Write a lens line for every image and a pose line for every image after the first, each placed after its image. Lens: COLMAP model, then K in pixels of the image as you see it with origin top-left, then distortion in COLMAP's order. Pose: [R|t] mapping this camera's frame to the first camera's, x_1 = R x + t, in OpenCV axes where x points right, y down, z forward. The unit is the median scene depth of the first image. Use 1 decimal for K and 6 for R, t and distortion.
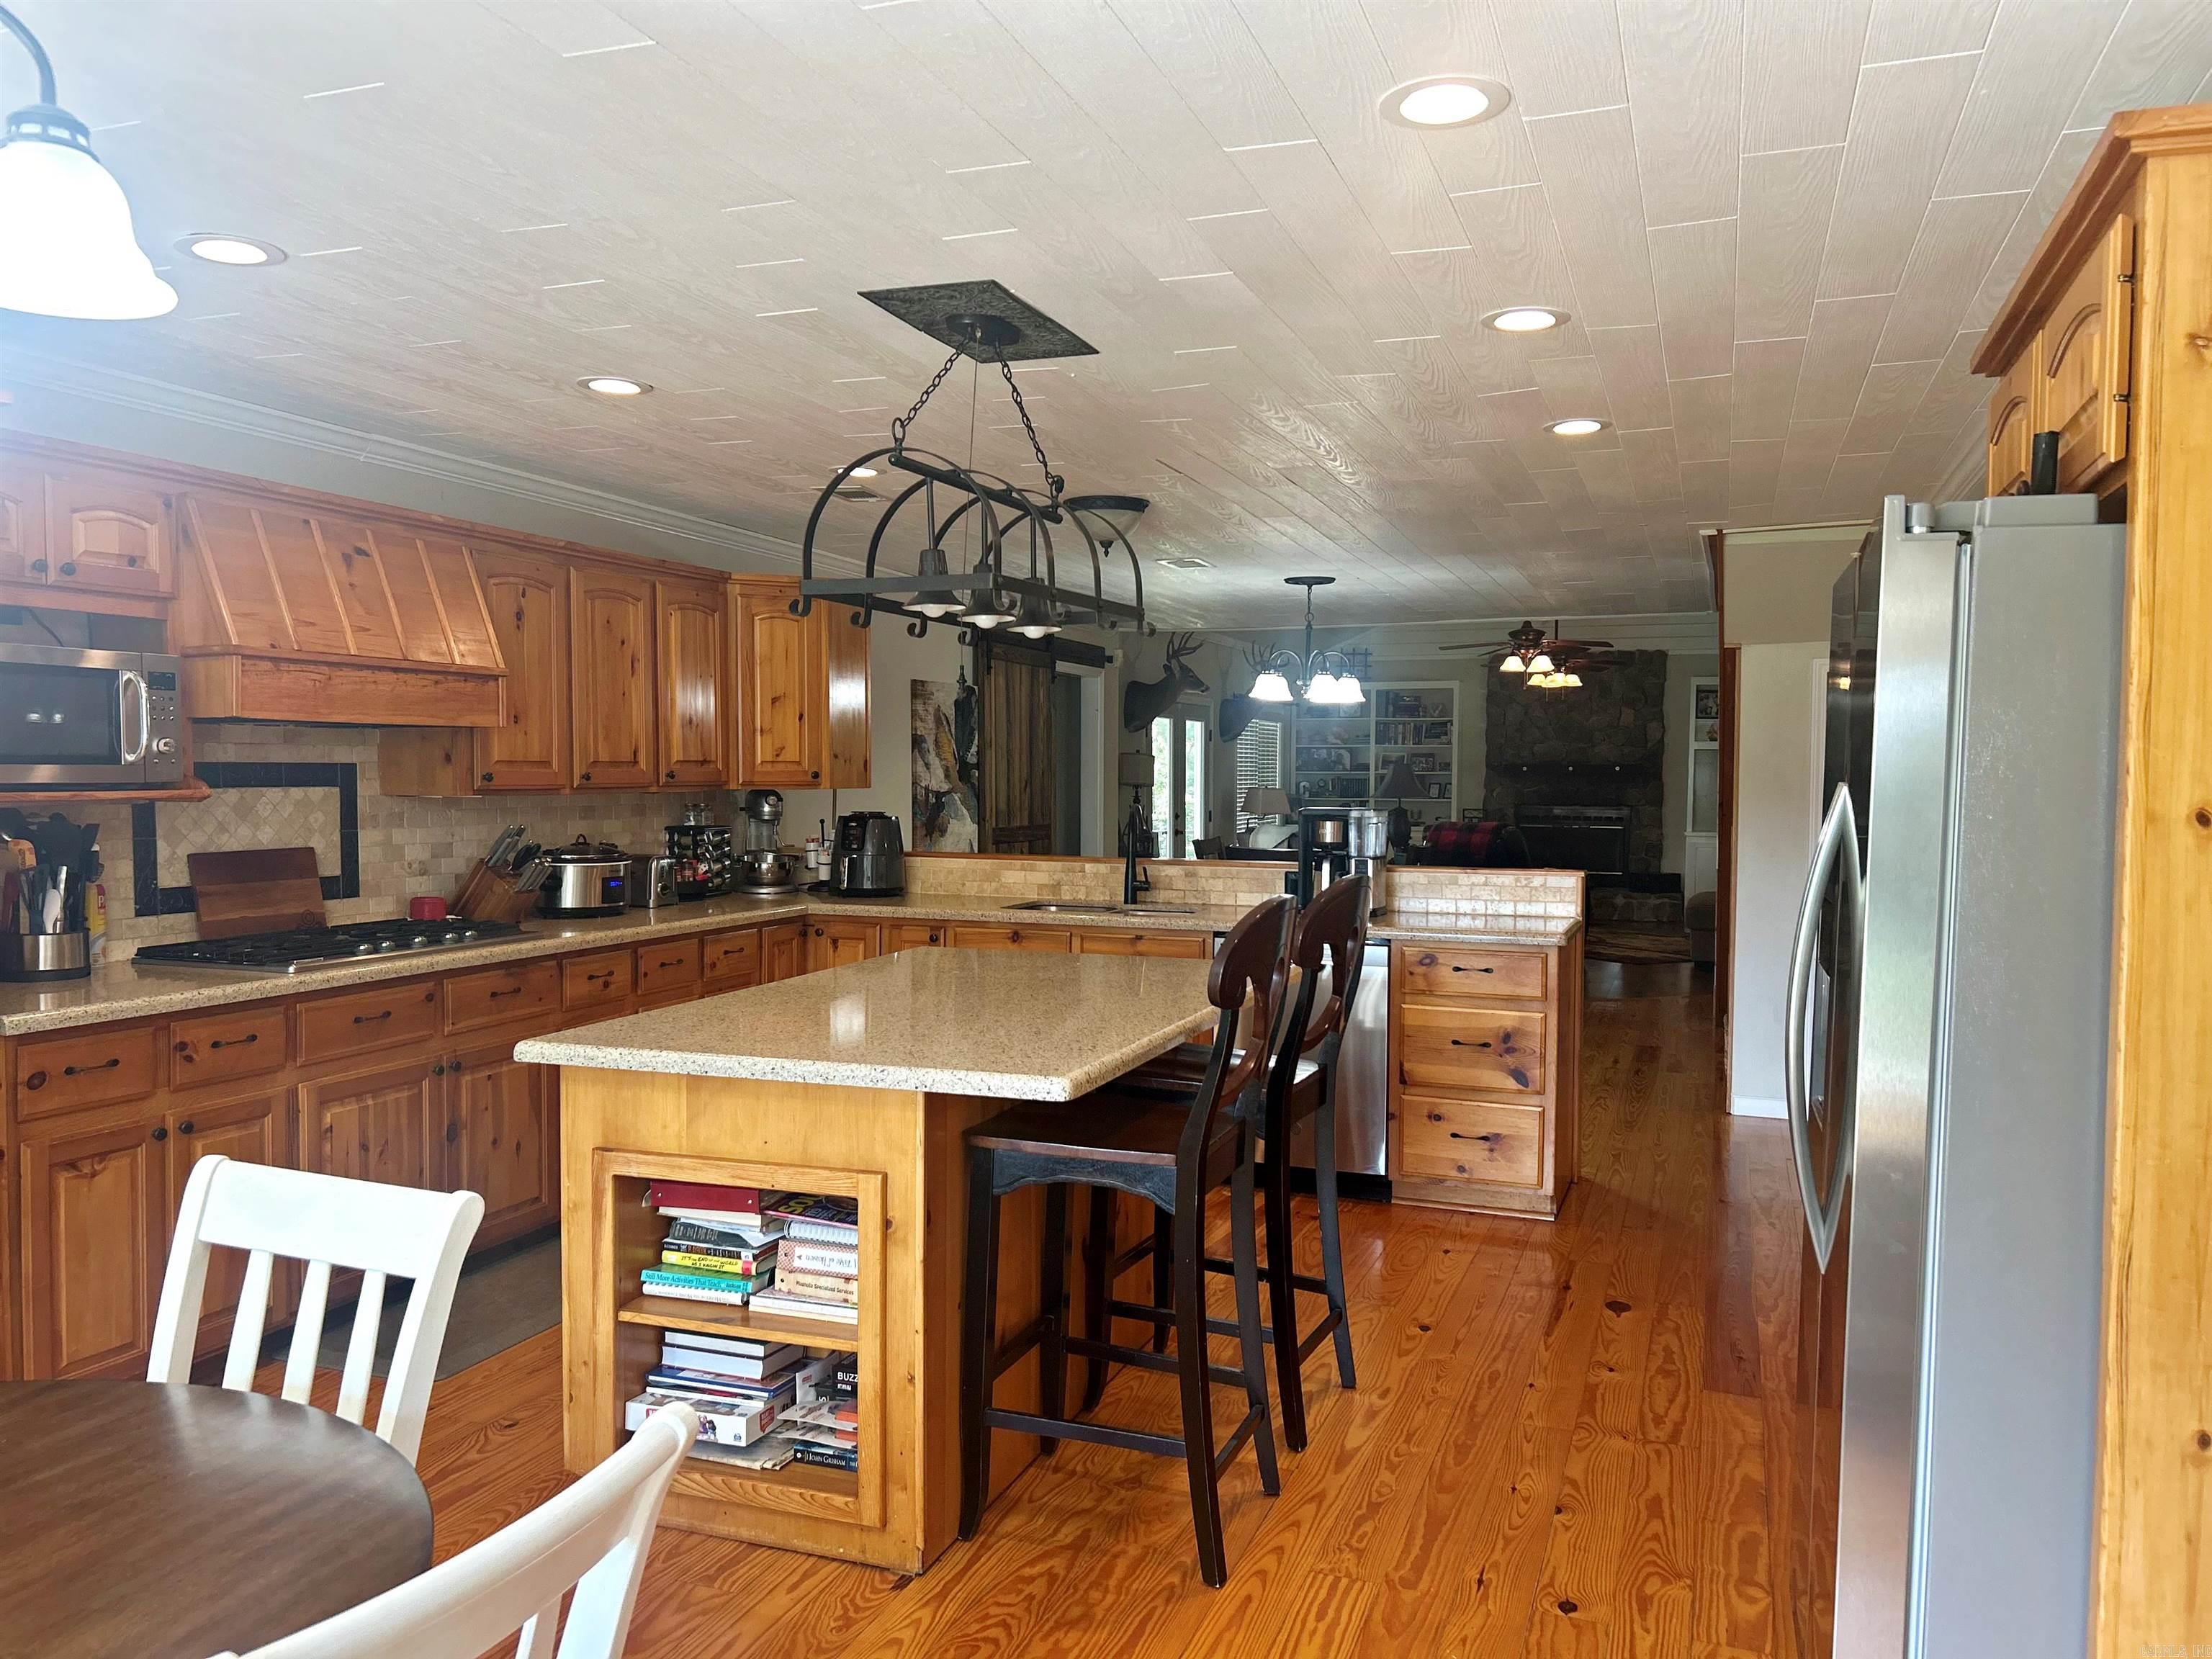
lens RADIAL K [[1666.2, 0, 1106.0], [0, 1666.2, 846.3], [0, 0, 1]] dist [0.051891, -0.058462]
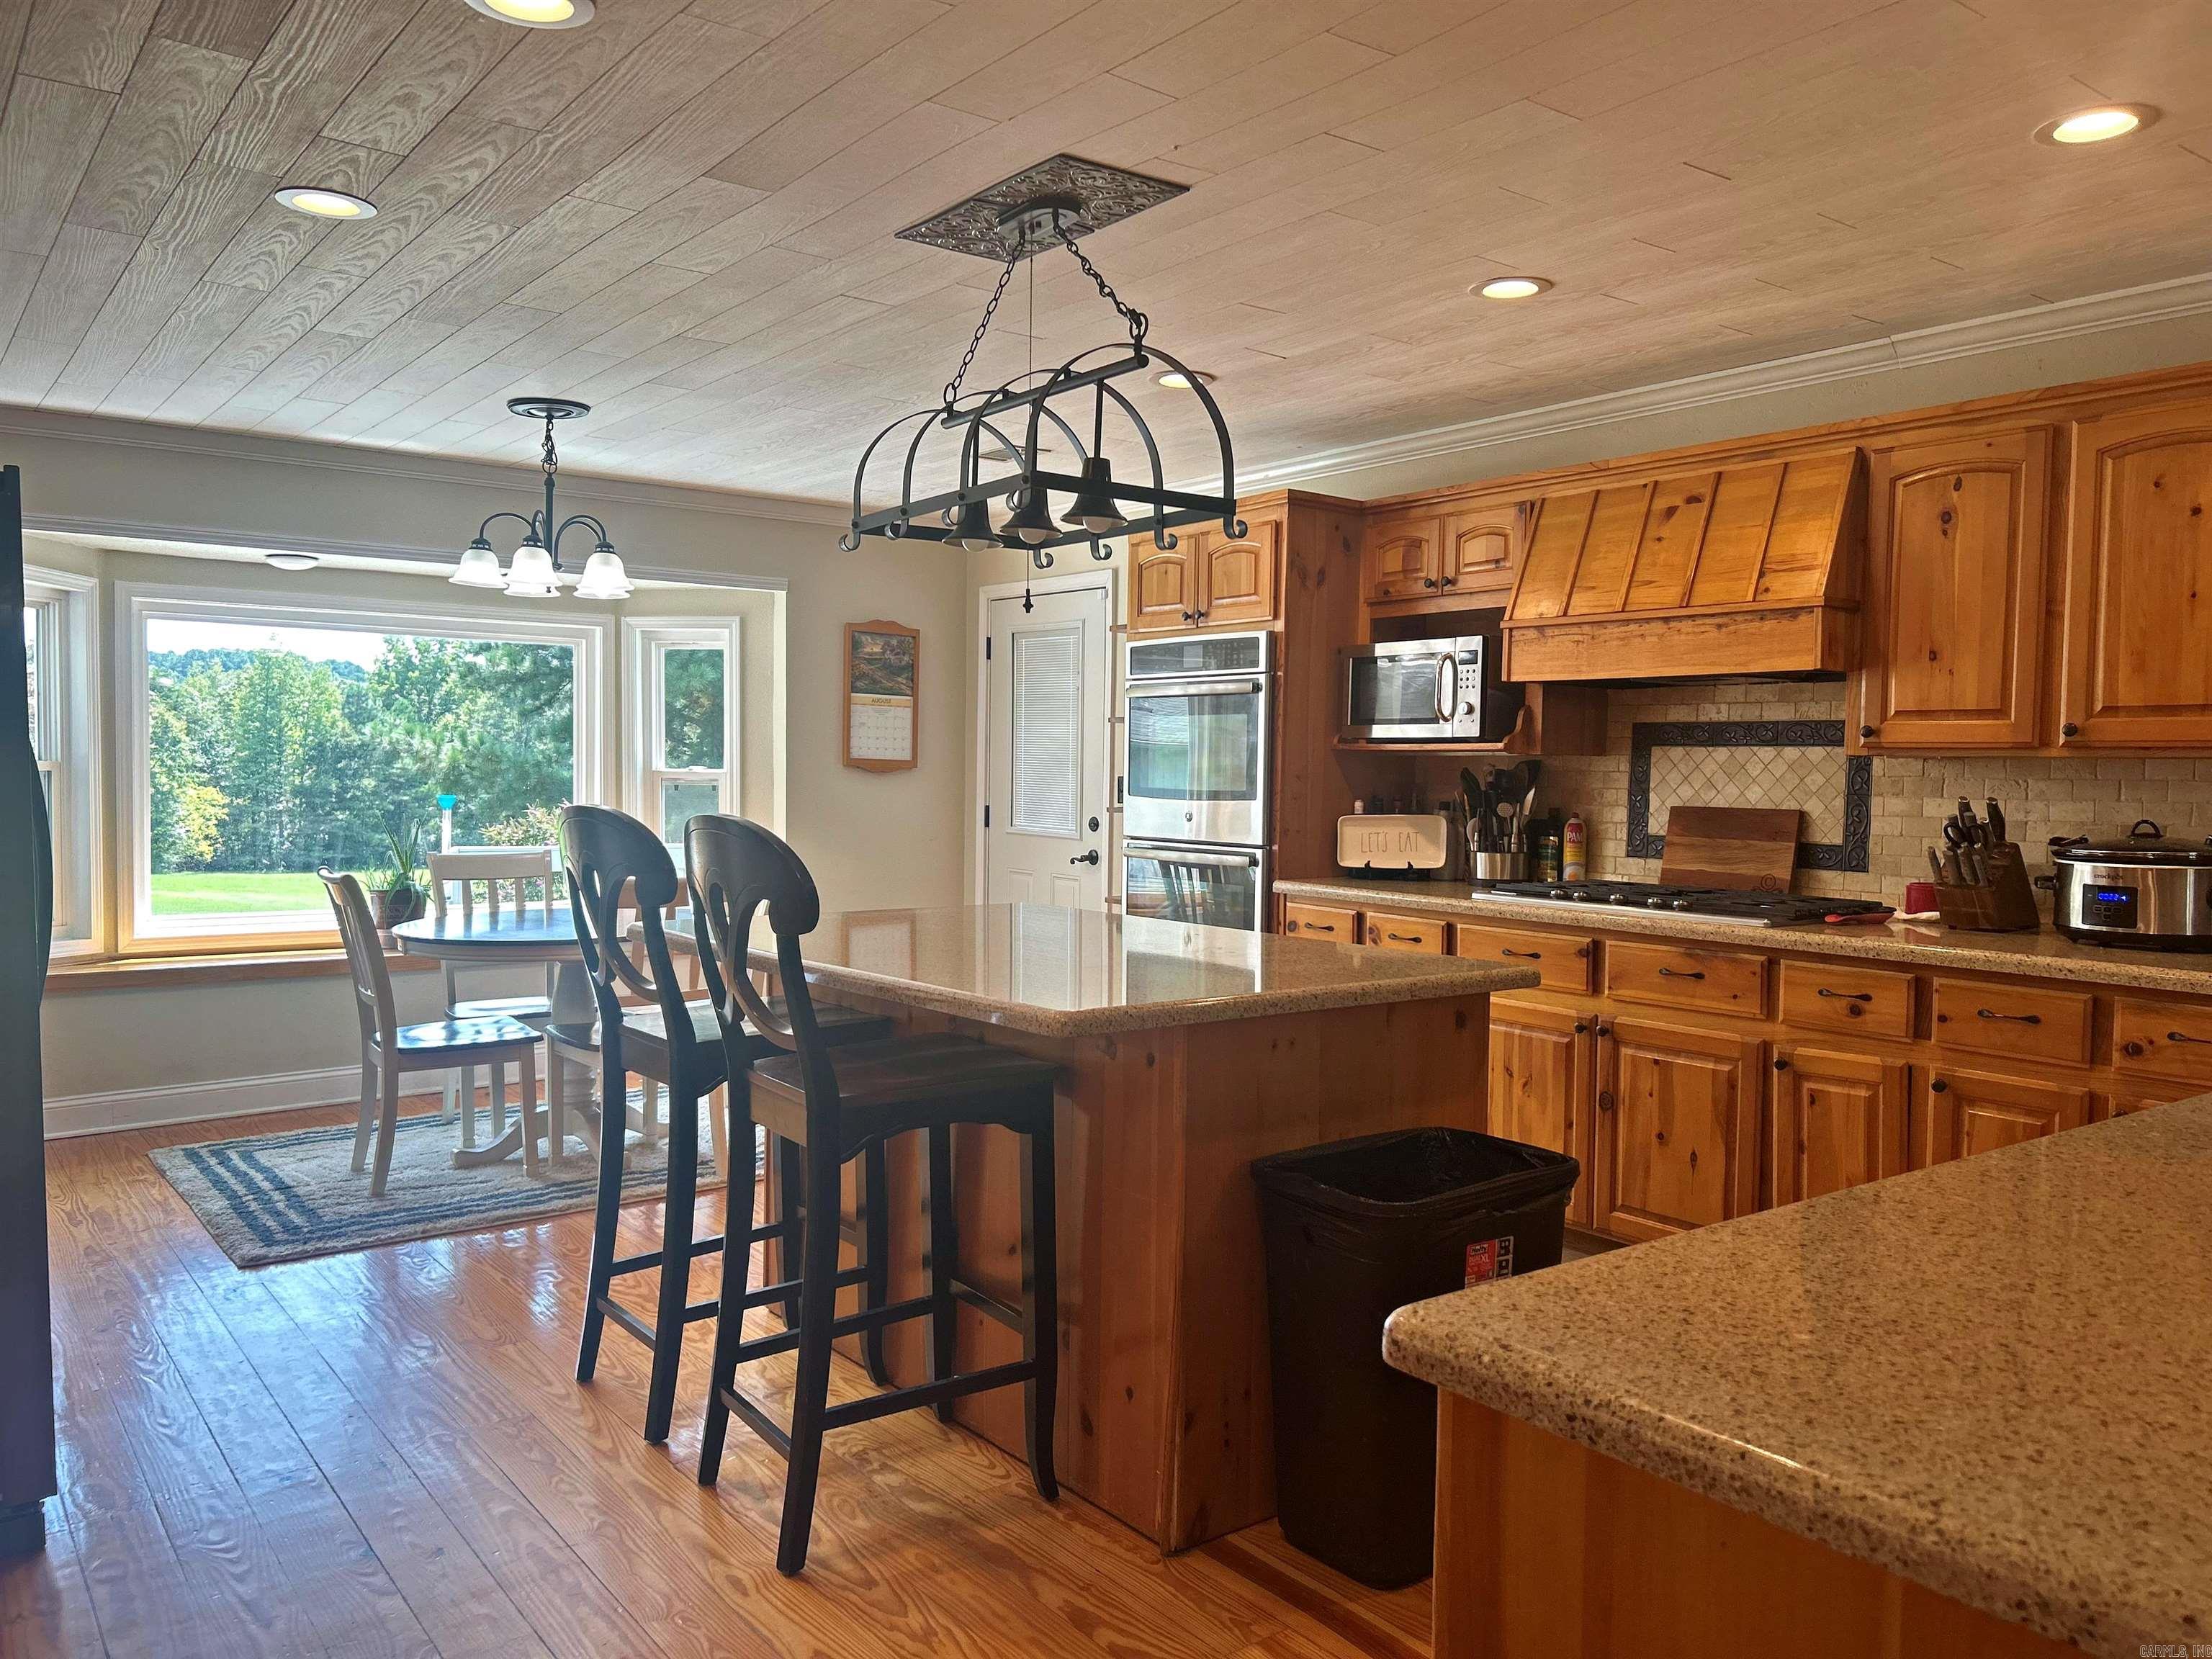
lens RADIAL K [[1666.2, 0, 1123.5], [0, 1666.2, 843.3], [0, 0, 1]] dist [0.051891, -0.058462]
pose [[-0.534509, 0.026143, -0.844758, 0.575429], [-0.057826, 0.996048, 0.067413, -0.024709], [0.843182, 0.084882, -0.530885, 1.299081]]
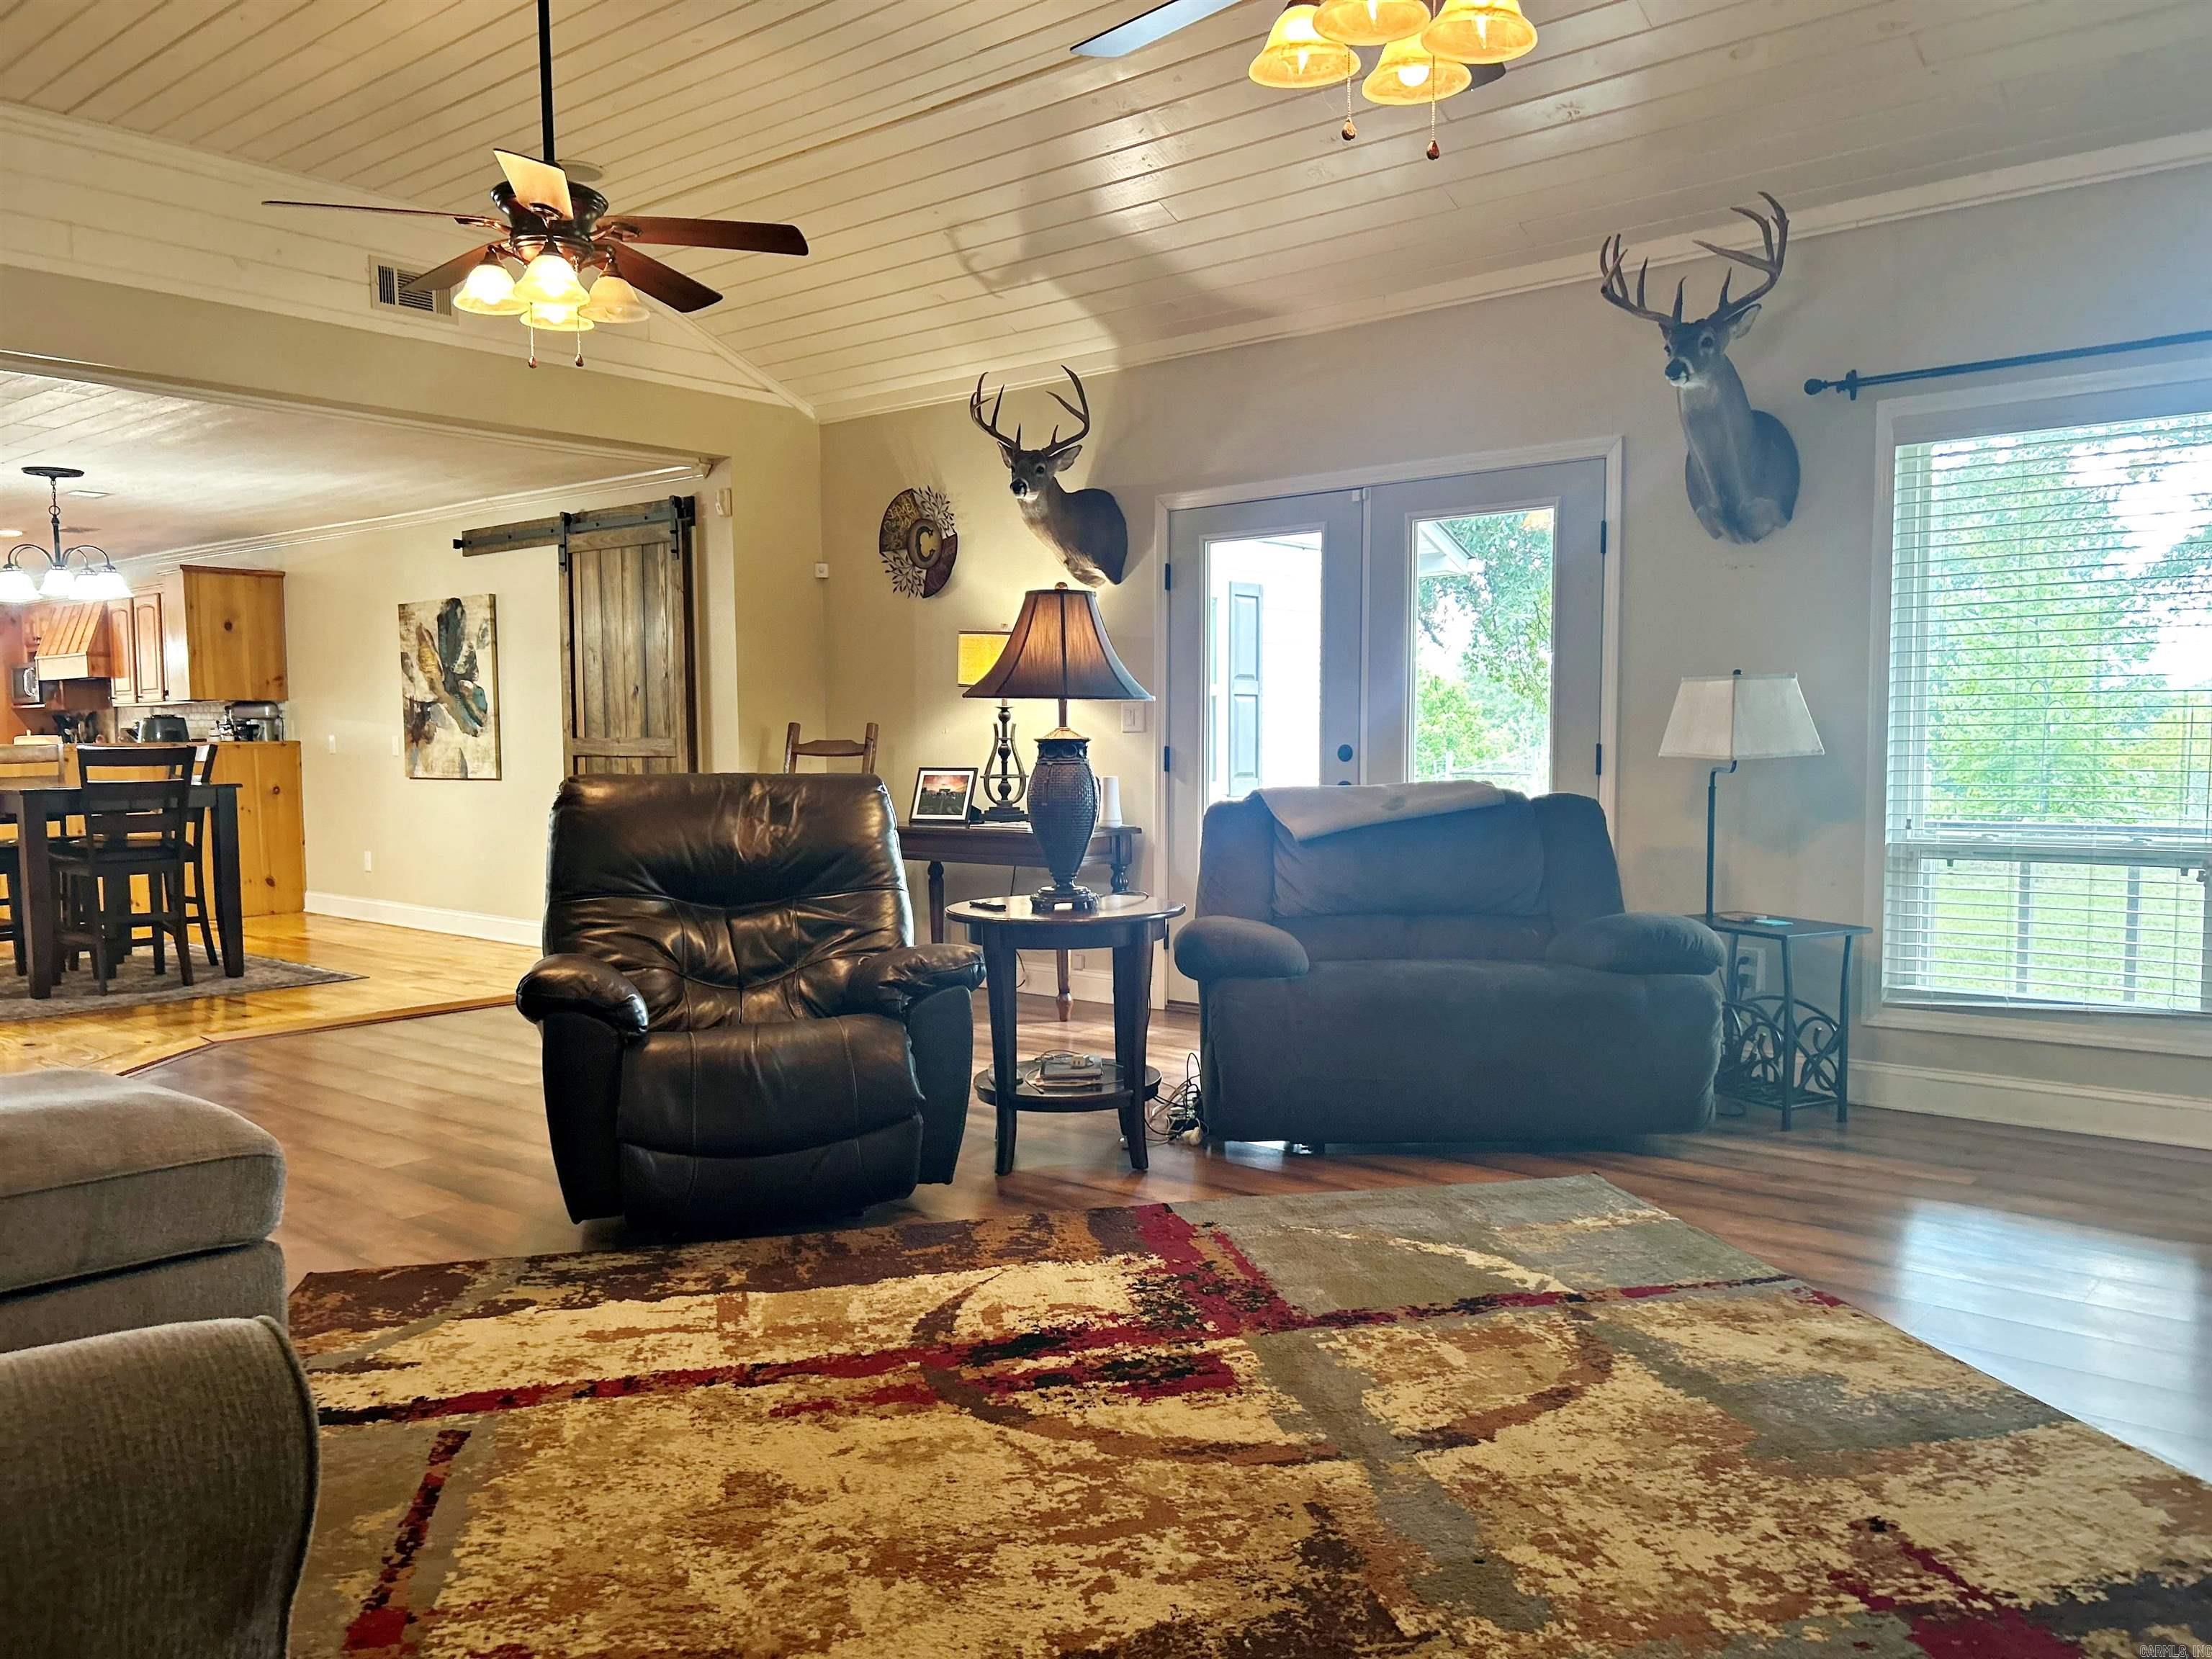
lens RADIAL K [[1666.2, 0, 1115.0], [0, 1666.2, 861.4], [0, 0, 1]] dist [0.051891, -0.058462]
pose [[-0.340531, 0.069390, -0.937669, 1.566599], [-0.037833, 0.995454, 0.087406, -0.083568], [0.939472, 0.065239, -0.336358, 3.581545]]
